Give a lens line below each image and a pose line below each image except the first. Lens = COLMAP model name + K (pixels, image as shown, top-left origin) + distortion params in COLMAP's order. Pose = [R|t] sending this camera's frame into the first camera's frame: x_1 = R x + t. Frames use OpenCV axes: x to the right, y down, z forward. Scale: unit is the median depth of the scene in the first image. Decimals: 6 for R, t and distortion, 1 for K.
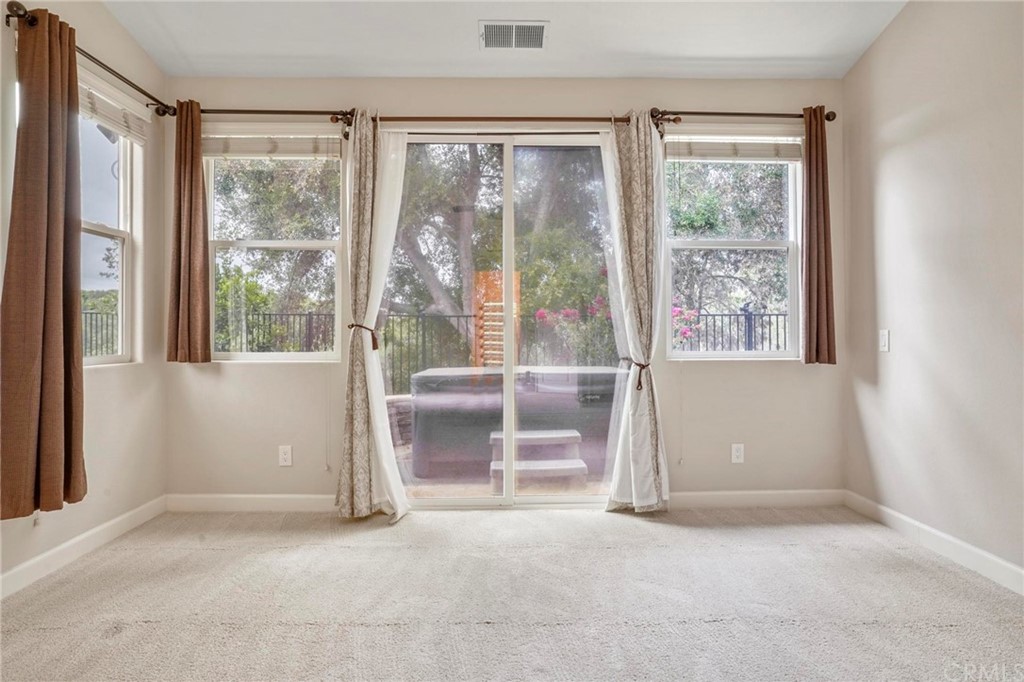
lens RADIAL K [[578.8, 0, 509.1], [0, 578.8, 338.1], [0, 0, 1]] dist [-0.026947, 0.000566]
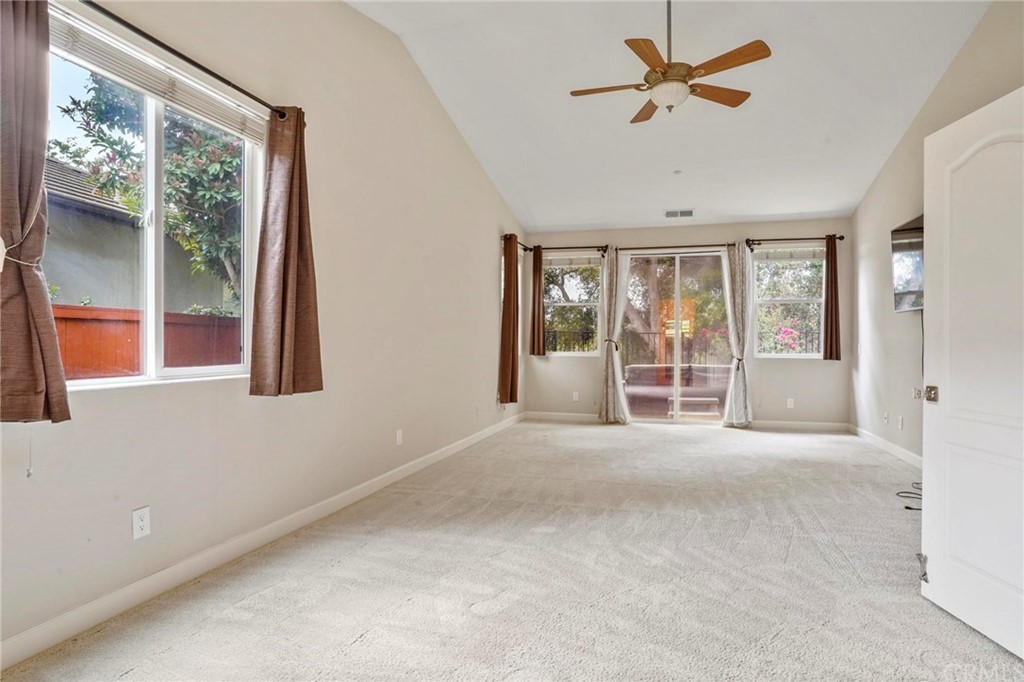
lens RADIAL K [[581.7, 0, 516.9], [0, 581.7, 345.2], [0, 0, 1]] dist [-0.070470, 0.067685]
pose [[0.956491, 0.007574, -0.291665, 0.060429], [-0.009709, 0.999936, -0.005875, 0.014560], [0.291601, 0.008451, 0.956503, -1.294101]]
